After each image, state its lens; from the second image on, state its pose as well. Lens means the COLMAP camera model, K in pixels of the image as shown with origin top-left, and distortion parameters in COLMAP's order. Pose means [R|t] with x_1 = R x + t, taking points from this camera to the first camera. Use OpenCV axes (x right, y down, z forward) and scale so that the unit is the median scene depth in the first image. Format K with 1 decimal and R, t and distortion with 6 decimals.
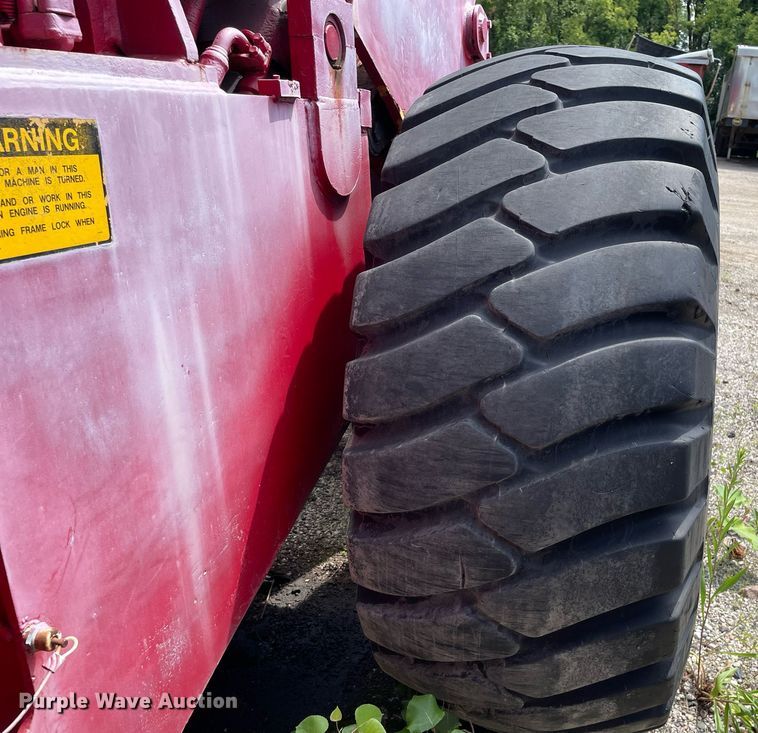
lens RADIAL K [[743.6, 0, 483.7], [0, 743.6, 357.2], [0, 0, 1]] dist [0.084059, -0.116491]
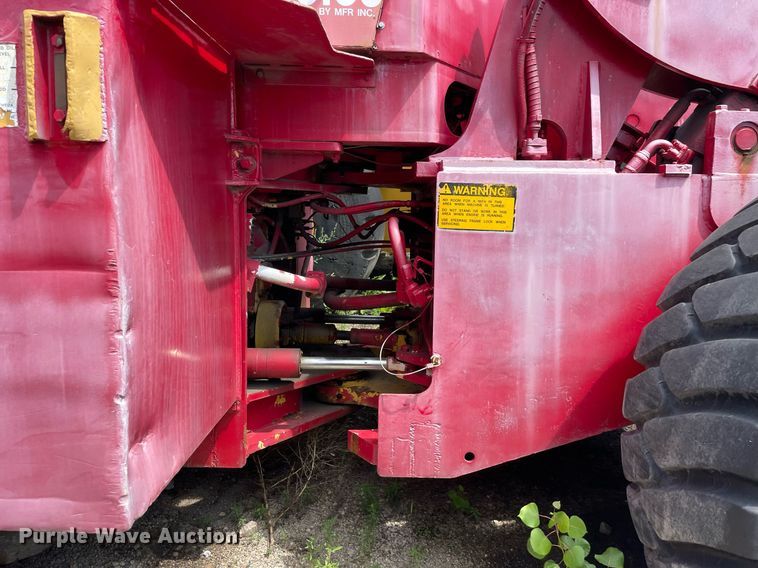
lens RADIAL K [[560.6, 0, 379.7], [0, 560.6, 265.1], [0, 0, 1]] dist [0.095602, -0.125005]
pose [[0.228242, 0.102124, -0.968234, 1.073730], [-0.310197, 0.950286, 0.027108, 0.033569], [0.922867, 0.294156, 0.248573, 0.139163]]
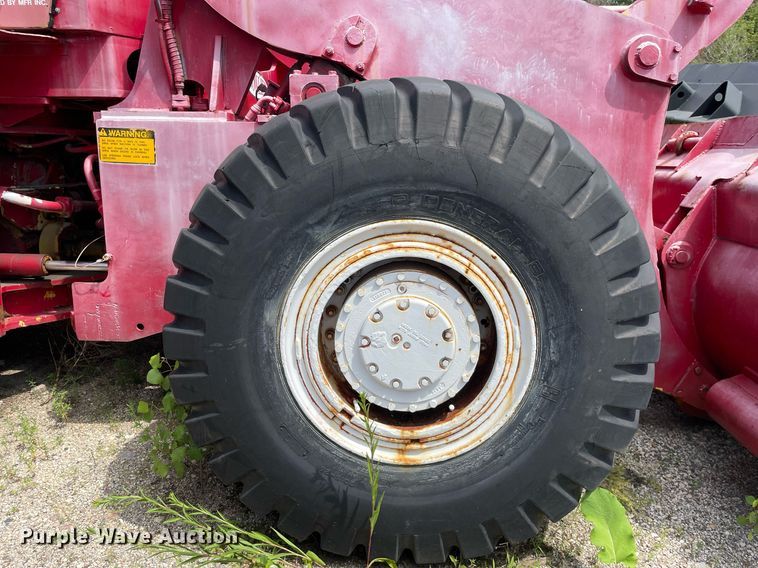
lens RADIAL K [[560.6, 0, 379.7], [0, 560.6, 265.1], [0, 0, 1]] dist [0.095602, -0.125005]
pose [[0.178156, 0.191998, -0.965089, 1.990765], [-0.309069, 0.942062, 0.130363, -0.327374], [0.934204, 0.275055, 0.227175, 1.305817]]
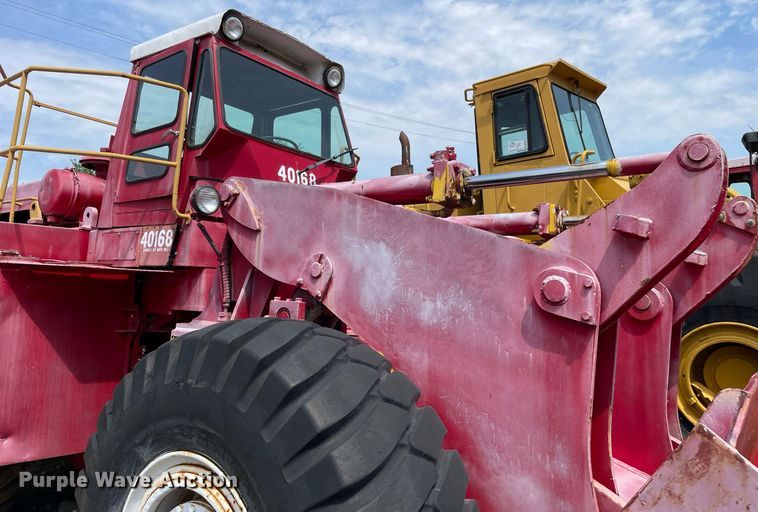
lens RADIAL K [[566.9, 0, 380.9], [0, 566.9, 229.1], [0, 0, 1]] dist [0.093353, -0.118378]
pose [[-0.411549, -0.140542, -0.900486, 1.908987], [-0.317259, 0.948334, -0.003013, -1.088479], [0.854385, 0.284447, -0.434874, 2.757039]]
